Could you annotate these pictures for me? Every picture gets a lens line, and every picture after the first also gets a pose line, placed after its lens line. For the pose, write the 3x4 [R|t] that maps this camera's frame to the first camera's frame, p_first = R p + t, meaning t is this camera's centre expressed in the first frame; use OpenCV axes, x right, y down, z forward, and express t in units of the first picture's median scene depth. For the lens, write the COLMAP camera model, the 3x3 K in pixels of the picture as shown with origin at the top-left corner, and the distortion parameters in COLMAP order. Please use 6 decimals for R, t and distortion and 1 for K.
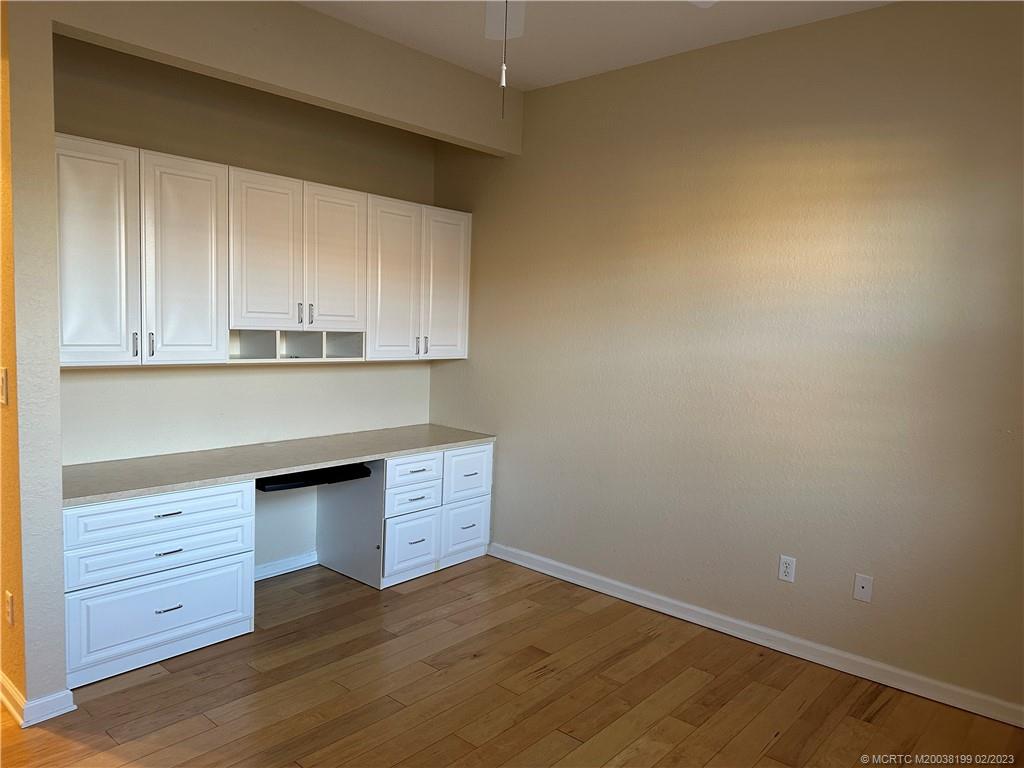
lens RADIAL K [[719.0, 0, 512.0], [0, 719.0, 384.0], [0, 0, 1]] dist [0.003865, -0.000185]
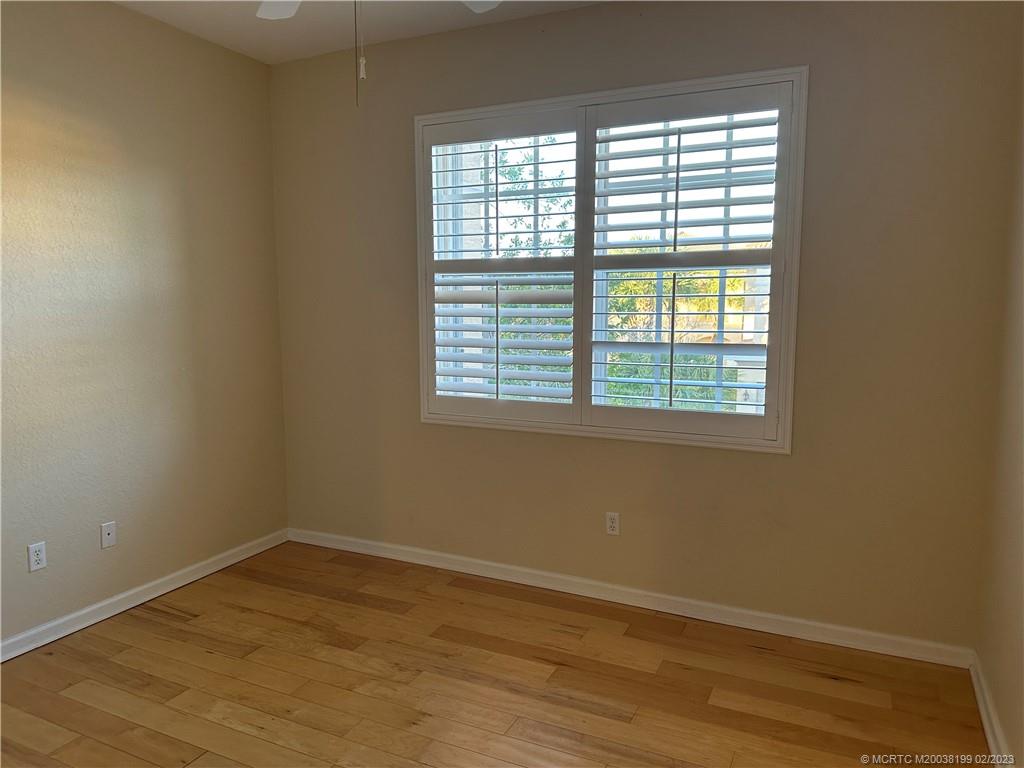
lens RADIAL K [[719.0, 0, 512.0], [0, 719.0, 384.0], [0, 0, 1]] dist [0.003865, -0.000185]
pose [[-0.253326, -0.149012, 0.955835, -0.740202], [0.076387, 0.981899, 0.173320, -0.090545], [-0.964360, 0.116919, -0.237358, 0.707932]]
